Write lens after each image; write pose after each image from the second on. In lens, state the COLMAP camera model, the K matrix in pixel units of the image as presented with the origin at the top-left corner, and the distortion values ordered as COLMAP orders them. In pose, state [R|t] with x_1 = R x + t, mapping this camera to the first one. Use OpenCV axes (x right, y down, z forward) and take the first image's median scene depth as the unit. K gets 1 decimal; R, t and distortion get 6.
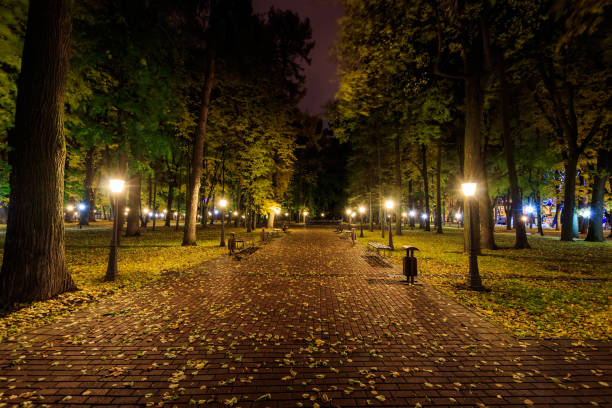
lens RADIAL K [[377.2, 0, 306.0], [0, 377.2, 204.0], [0, 0, 1]] dist [-0.004529, 0.000238]
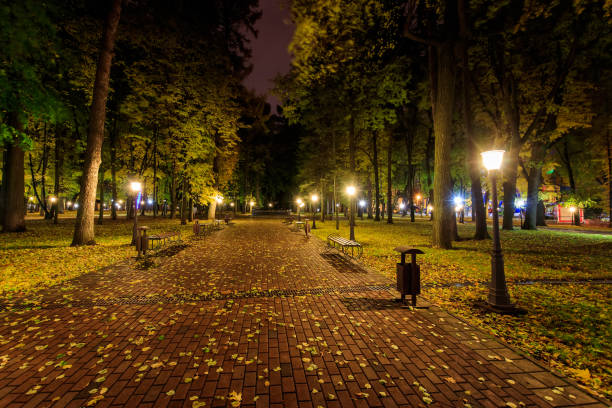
lens RADIAL K [[377.2, 0, 306.0], [0, 377.2, 204.0], [0, 0, 1]] dist [-0.004529, 0.000238]
pose [[0.990418, -0.001388, 0.138097, 0.003779], [-0.002056, 0.999691, 0.024790, 0.006284], [-0.138089, -0.024836, 0.990108, 0.107643]]
